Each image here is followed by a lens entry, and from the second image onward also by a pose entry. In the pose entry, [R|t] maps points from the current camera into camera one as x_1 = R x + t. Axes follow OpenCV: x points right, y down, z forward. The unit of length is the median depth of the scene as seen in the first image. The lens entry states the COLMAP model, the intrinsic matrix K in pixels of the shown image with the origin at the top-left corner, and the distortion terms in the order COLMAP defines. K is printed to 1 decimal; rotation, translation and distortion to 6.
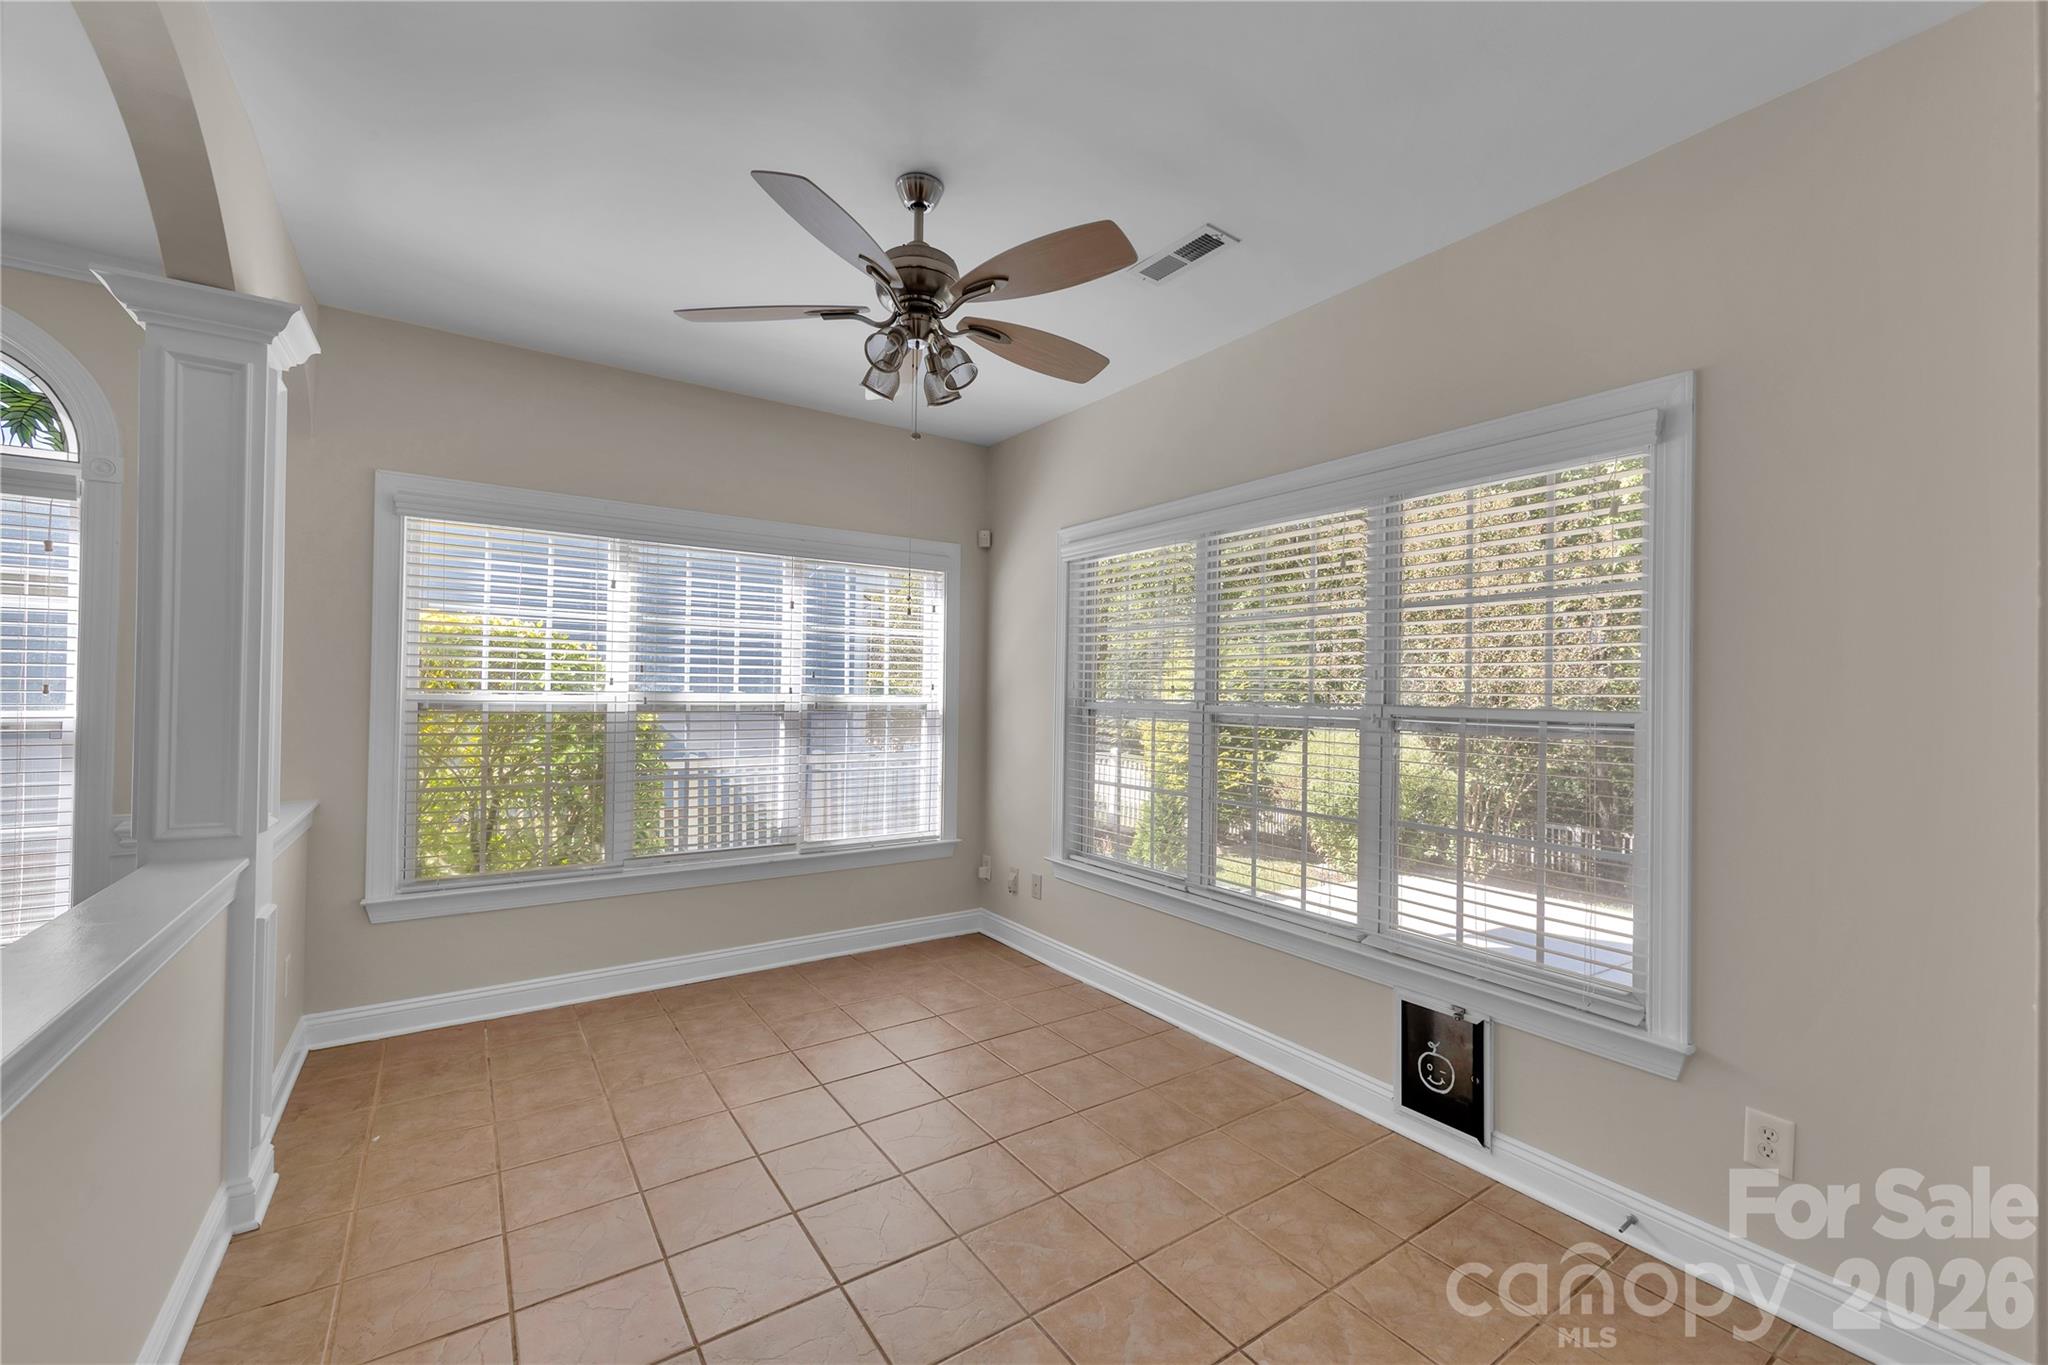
lens RADIAL K [[809.5, 0, 1007.7], [0, 809.5, 685.2], [0, 0, 1]] dist [0.001031, 0.000000]
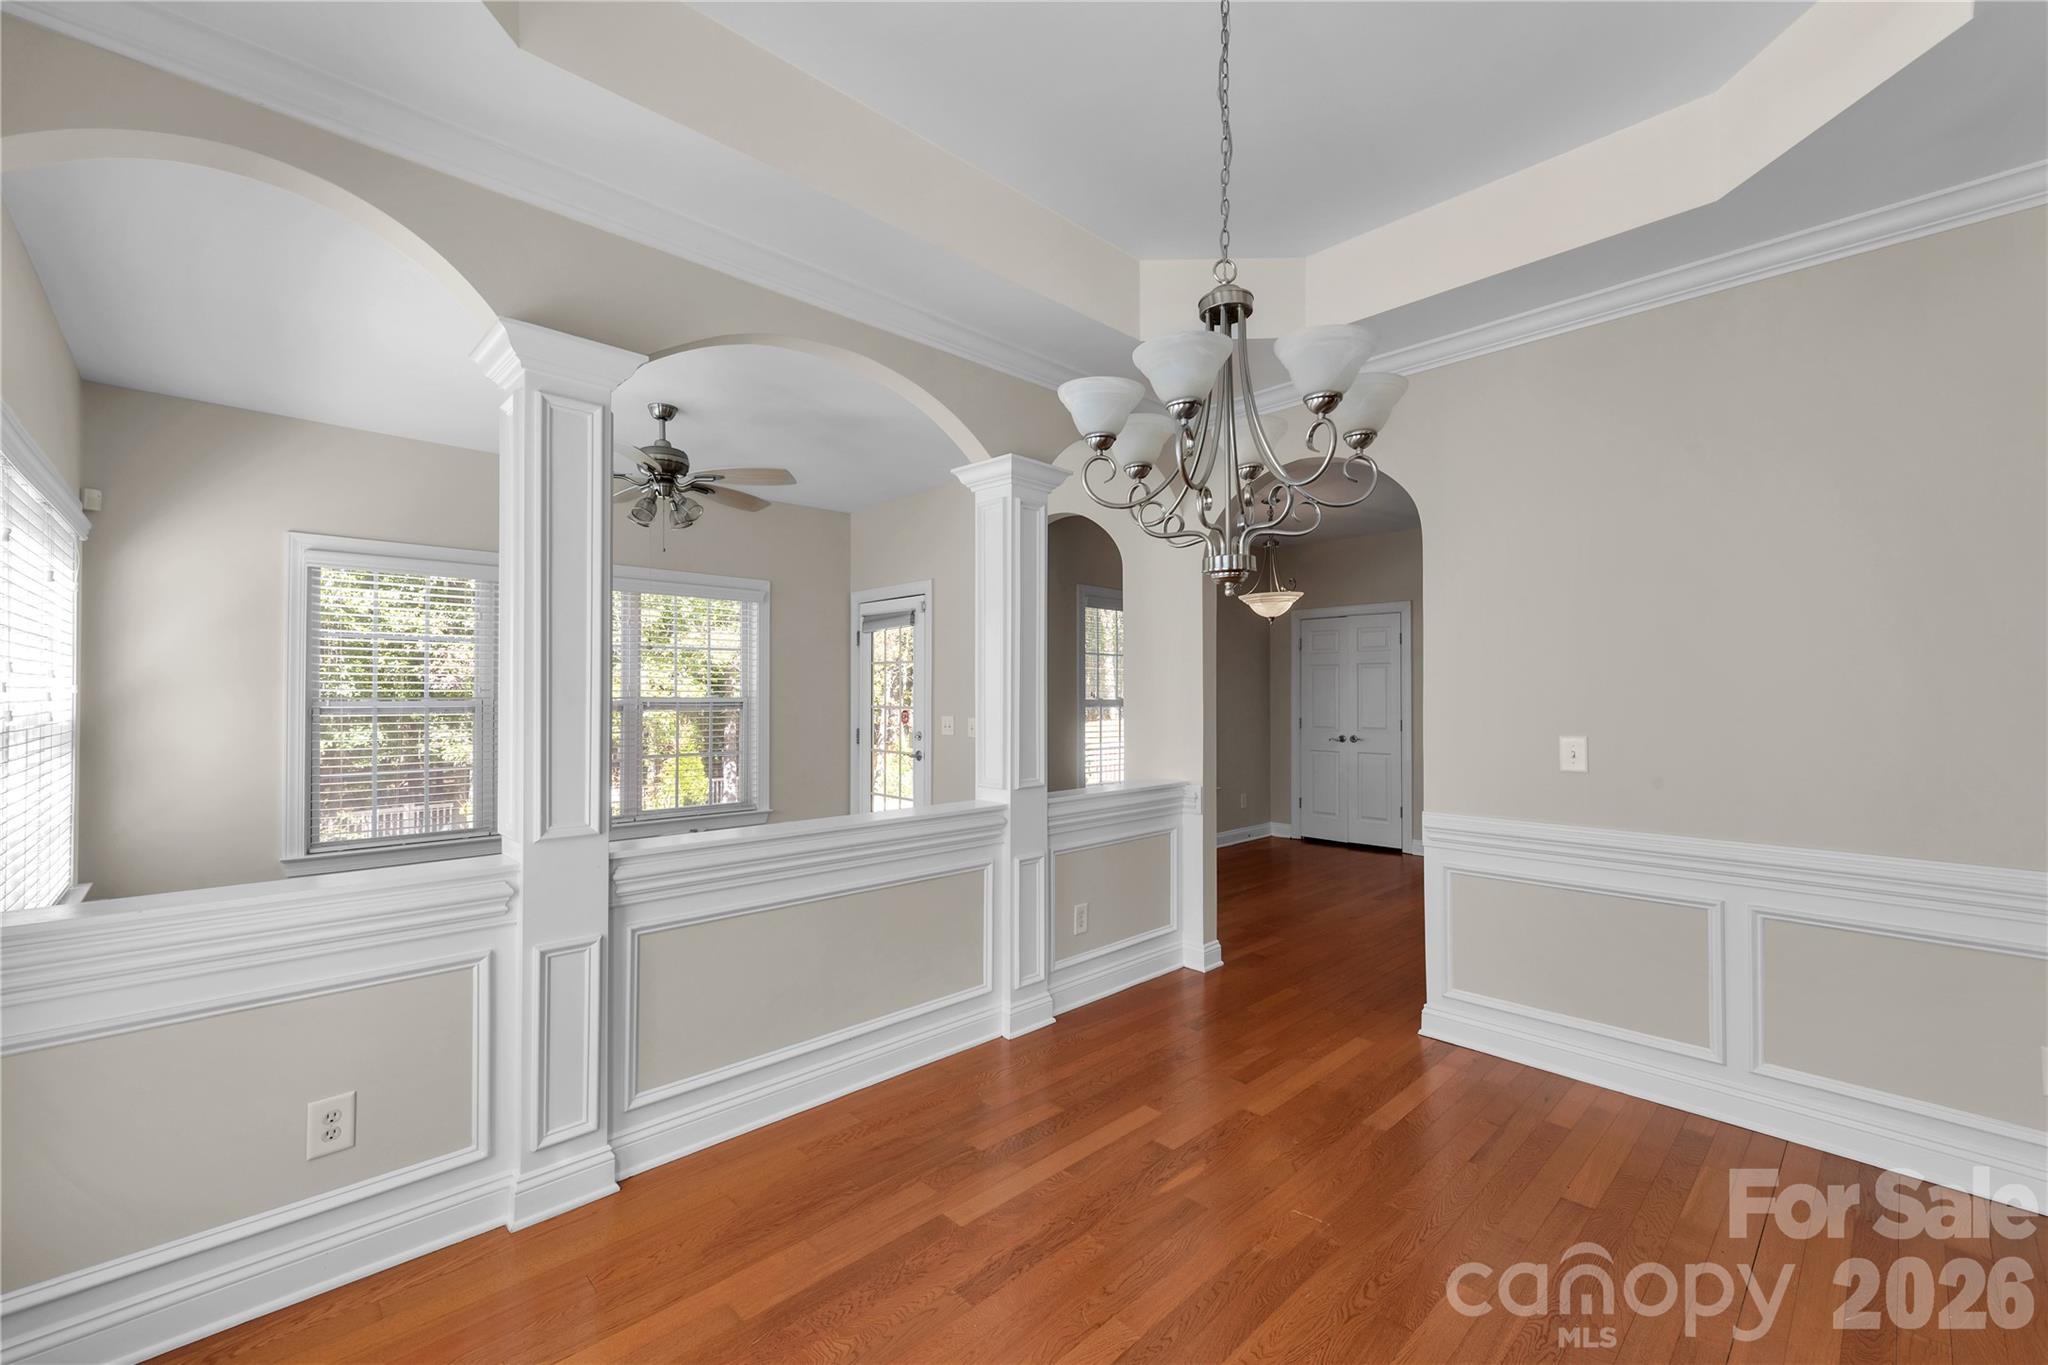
lens RADIAL K [[838.4, 0, 1025.4], [0, 838.4, 697.5], [0, 0, 1]] dist [-0.000510, -0.000074]
pose [[-0.172746, -0.022452, 0.984710, -1.837072], [-0.014980, 0.999684, 0.020166, -0.033096], [-0.984852, -0.011268, -0.173028, 0.481223]]
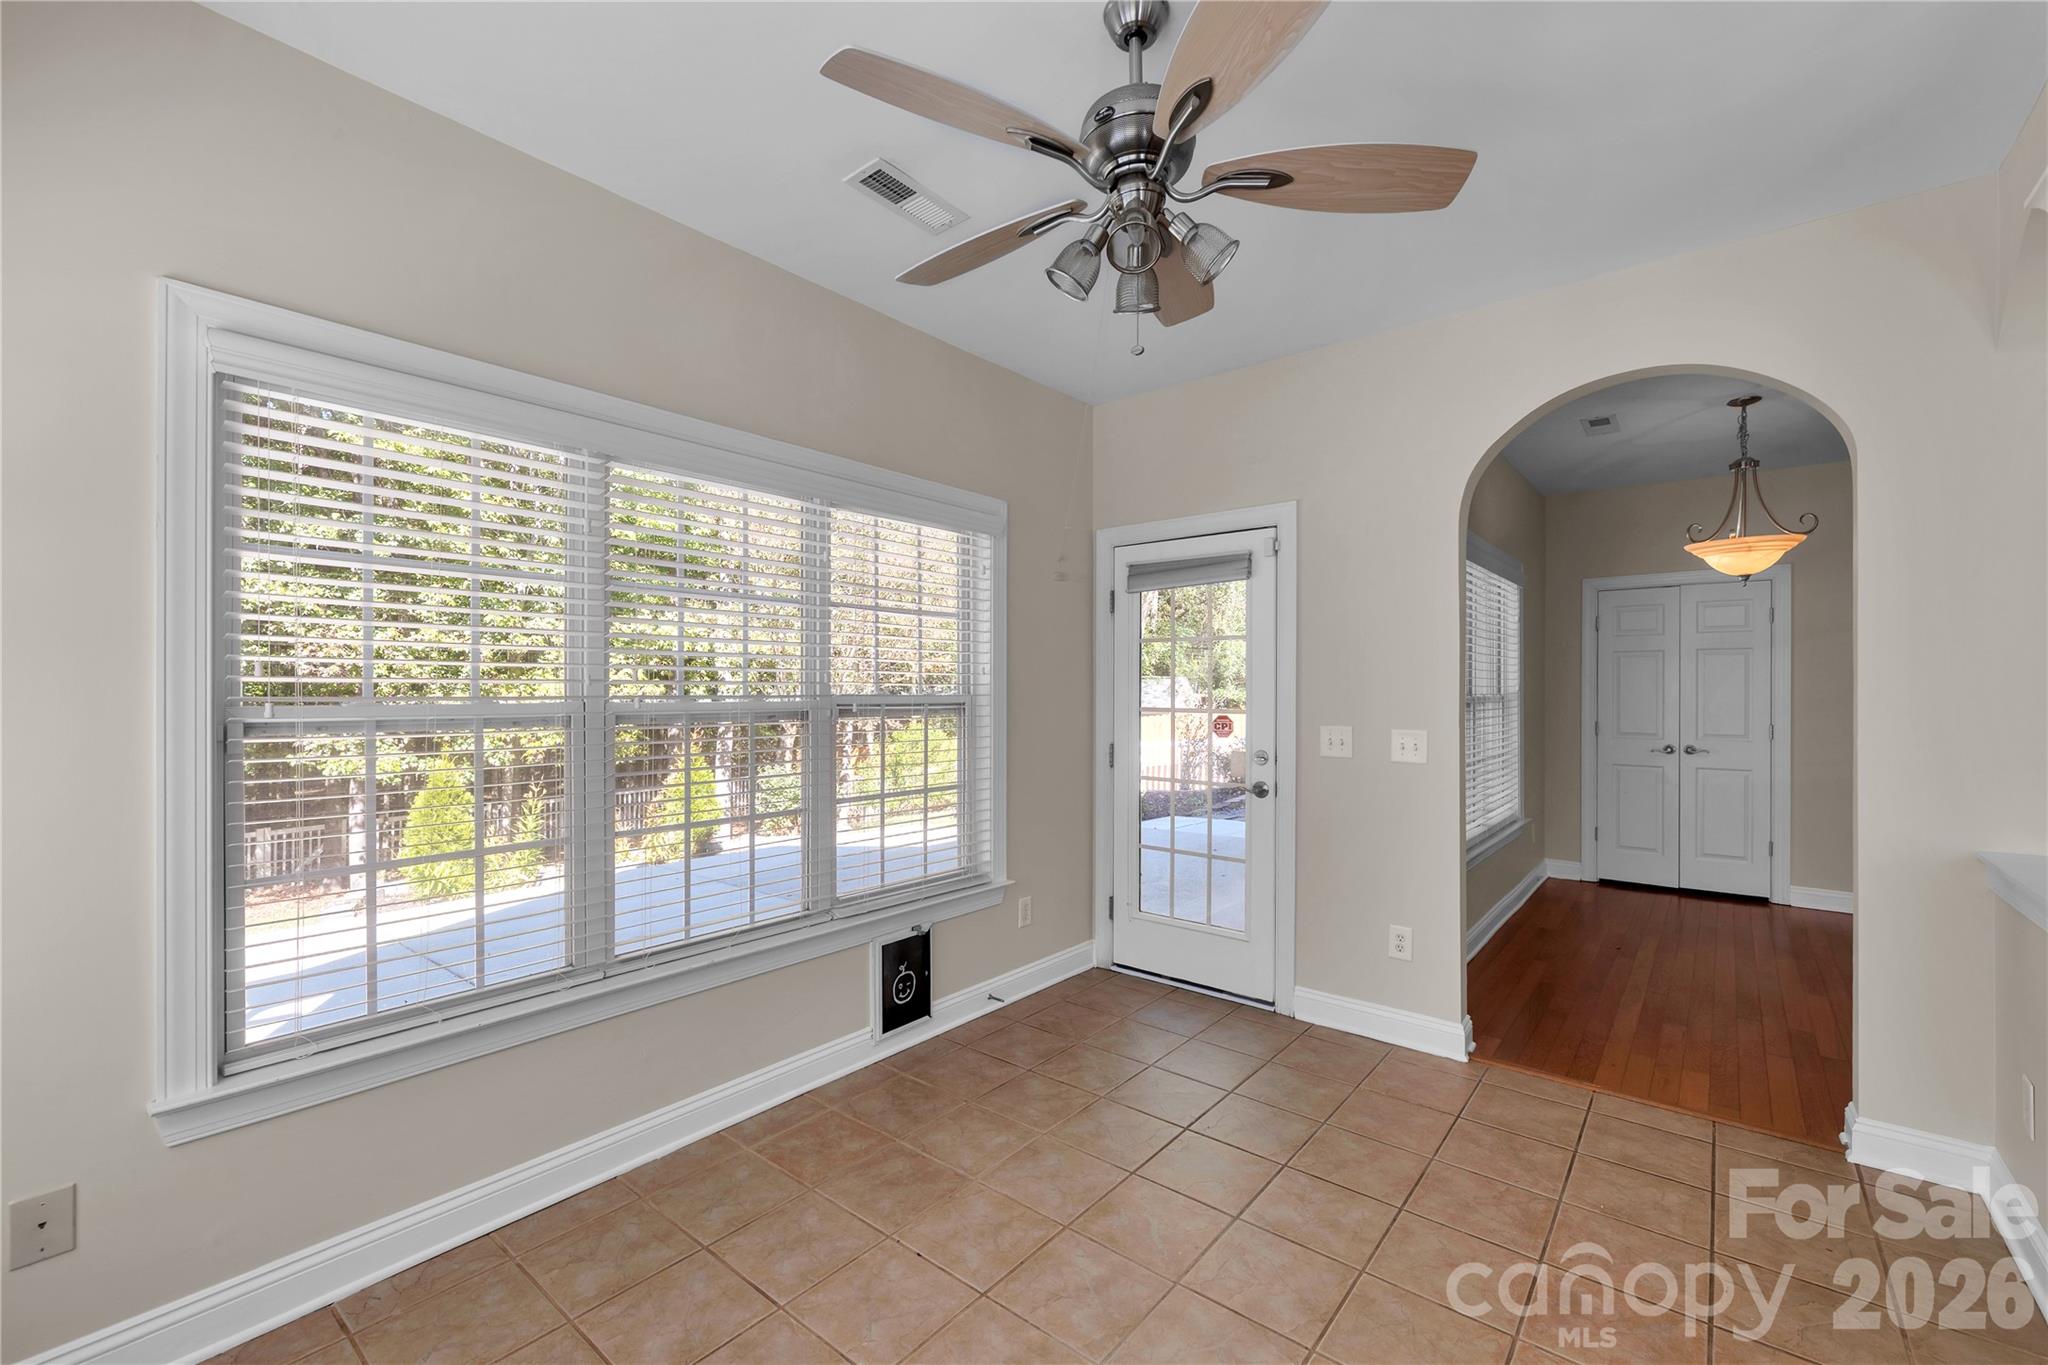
lens RADIAL K [[848.4, 0, 1005.5], [0, 848.4, 700.6], [0, 0, 1]] dist [0.001490, 0.000082]
pose [[-0.276465, -0.030712, 0.960533, -0.750167], [-0.017114, 0.999488, 0.027032, -0.003927], [-0.960872, -0.008965, -0.276849, 1.198544]]
